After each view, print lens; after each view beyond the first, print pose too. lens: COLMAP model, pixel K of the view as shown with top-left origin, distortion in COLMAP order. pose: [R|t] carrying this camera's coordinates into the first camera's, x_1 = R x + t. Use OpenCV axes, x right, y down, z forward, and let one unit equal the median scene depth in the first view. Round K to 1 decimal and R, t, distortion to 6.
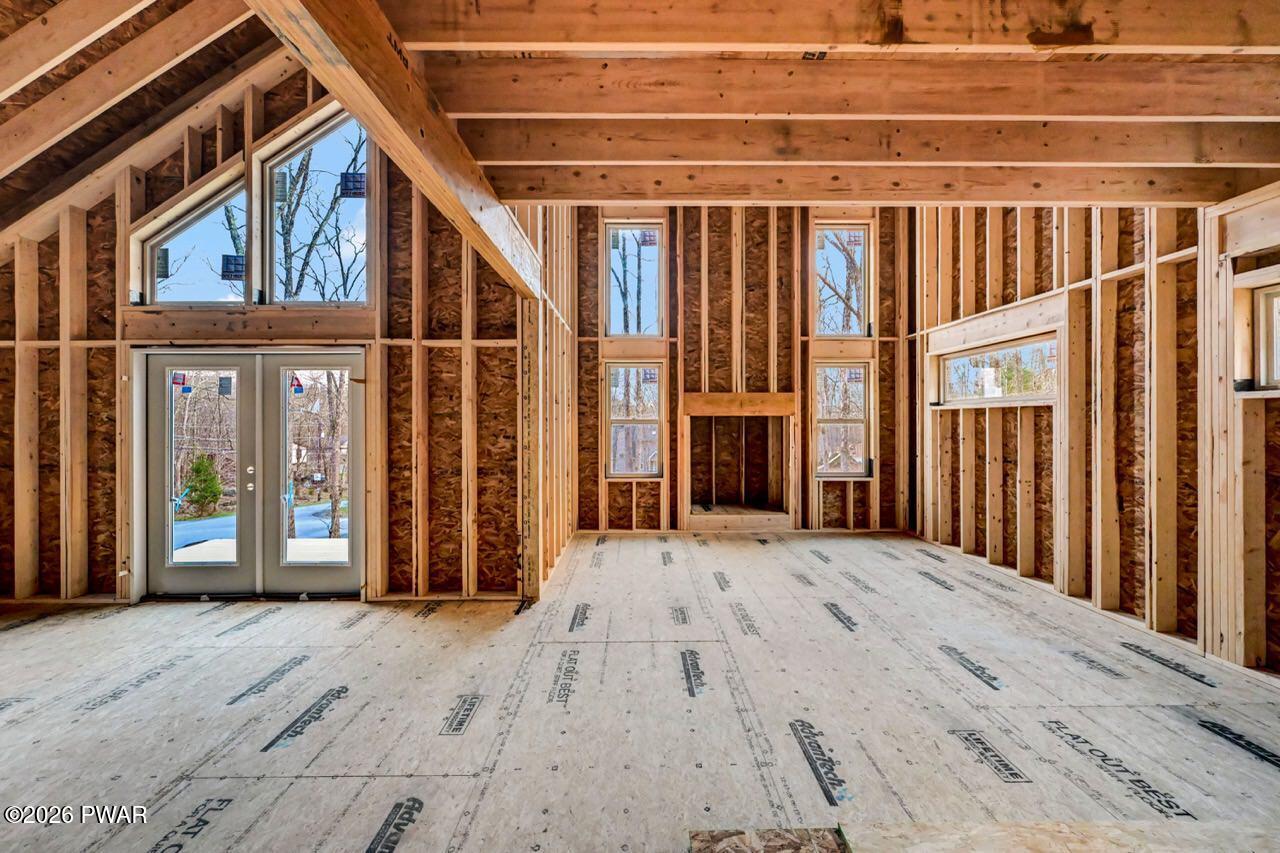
lens RADIAL K [[511.0, 0, 640.9], [0, 511.0, 421.1], [0, 0, 1]] dist [-0.001212, -0.000043]
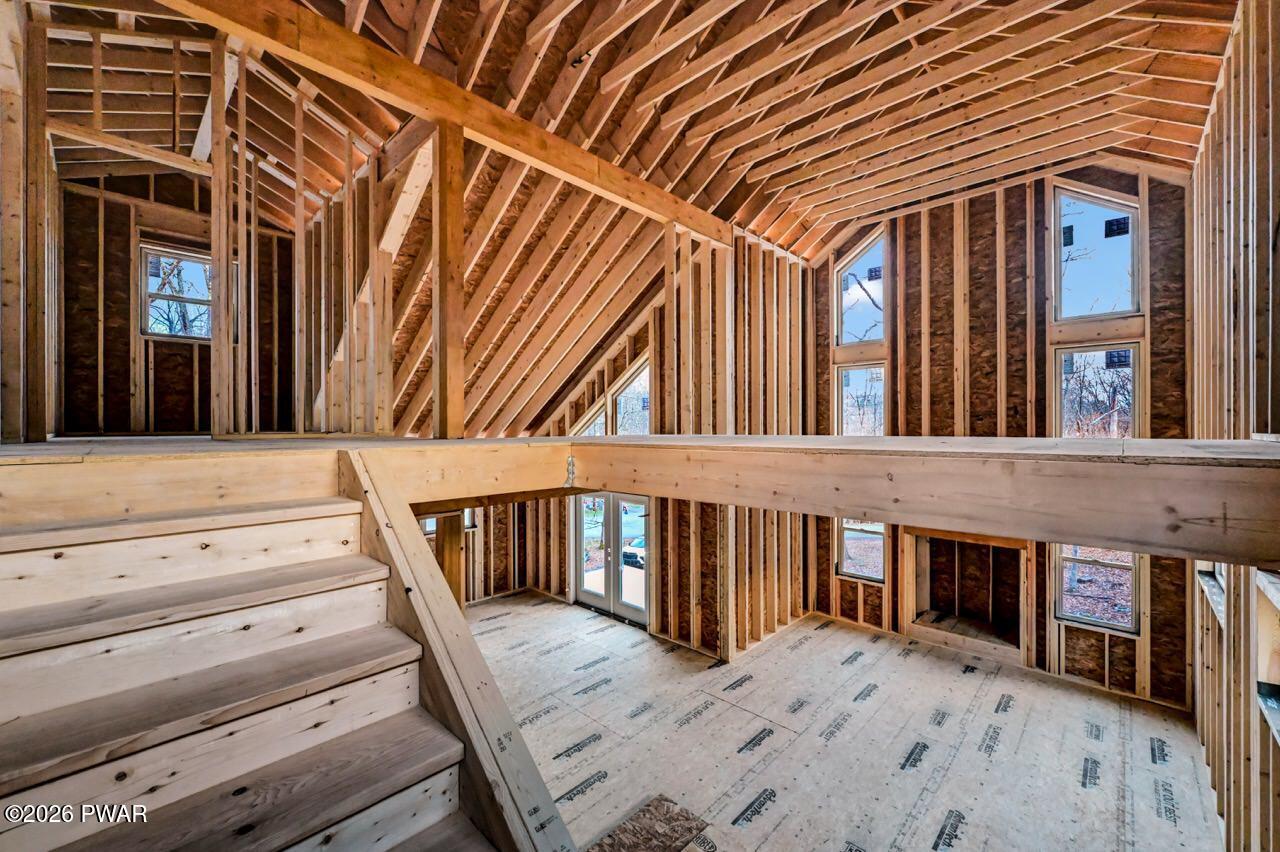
lens RADIAL K [[507.9, 0, 640.1], [0, 507.9, 427.9], [0, 0, 1]] dist [-0.000374, 0.000184]
pose [[0.716274, 0.001950, -0.697816, 0.530434], [0.000874, 0.999993, 0.003692, -0.293673], [0.697818, -0.003254, 0.716267, -0.247959]]
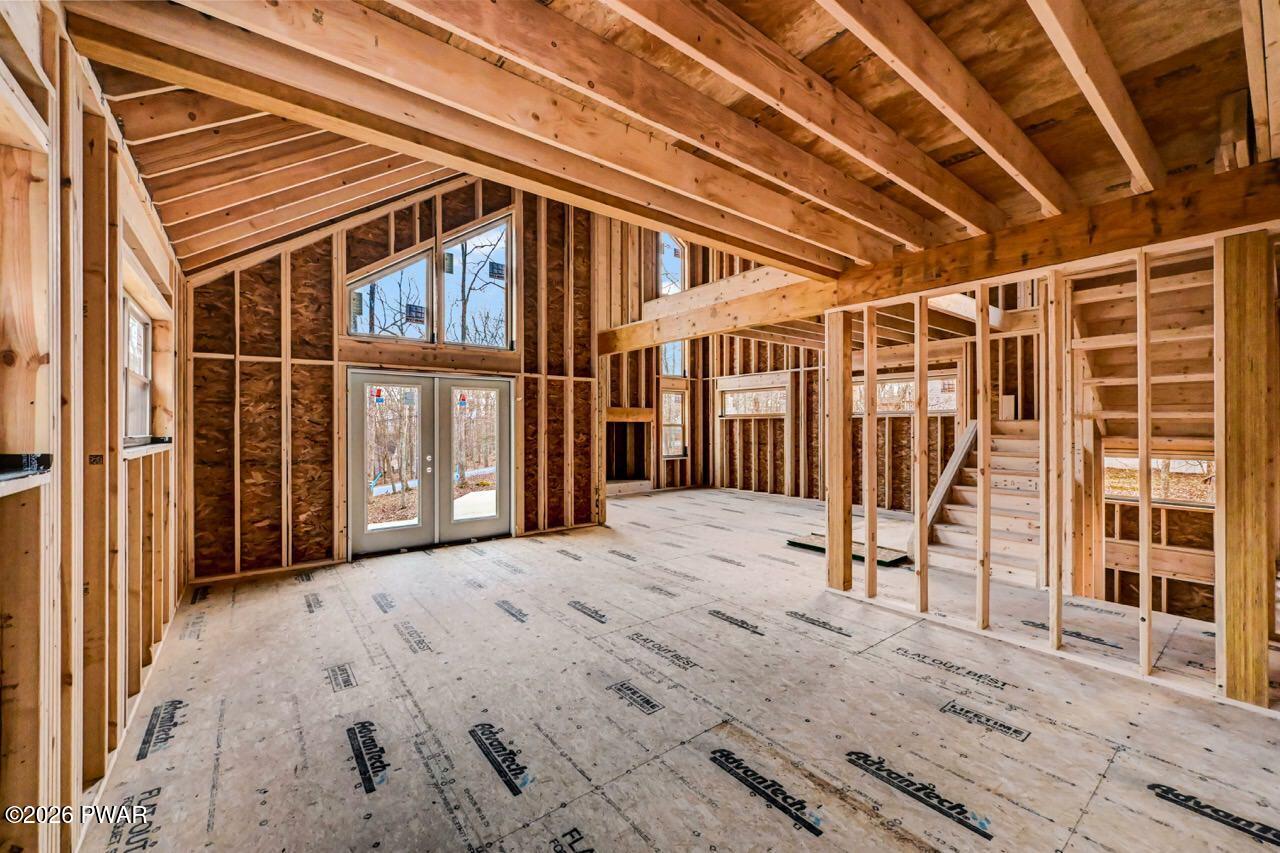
lens RADIAL K [[507.9, 0, 640.1], [0, 507.9, 428.4], [0, 0, 1]] dist [-0.000374, 0.000184]
pose [[0.798374, -0.001658, 0.602160, -0.880103], [-0.000473, 0.999994, 0.003380, 0.005837], [-0.602162, -0.002983, 0.798368, -0.370598]]
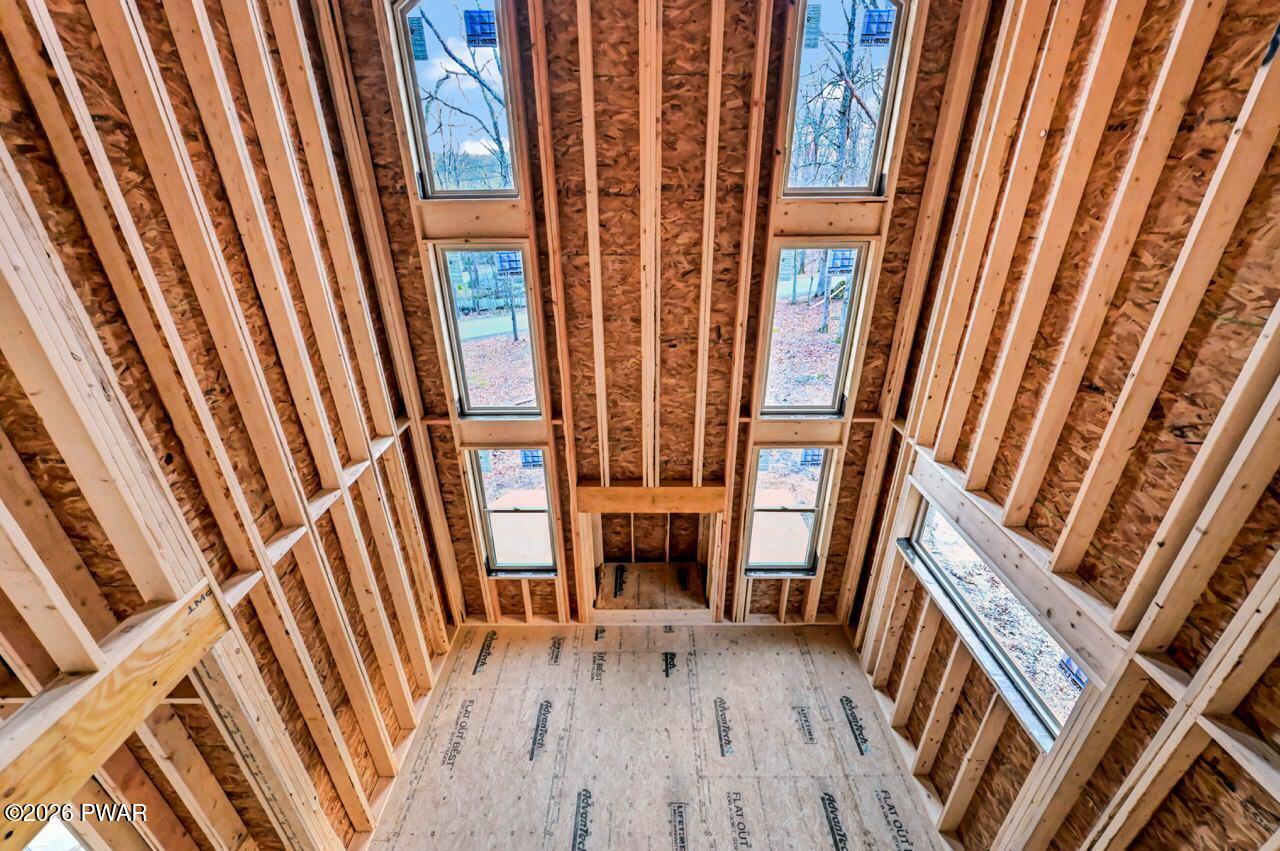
lens RADIAL K [[503.0, 0, 643.4], [0, 503.0, 423.5], [0, 0, 1]] dist [-0.001379, -0.000070]
pose [[0.999885, 0.002221, -0.015028, 0.227771], [0.004339, 0.906279, 0.422658, -0.531283], [0.014559, -0.422675, 0.906164, 0.442490]]
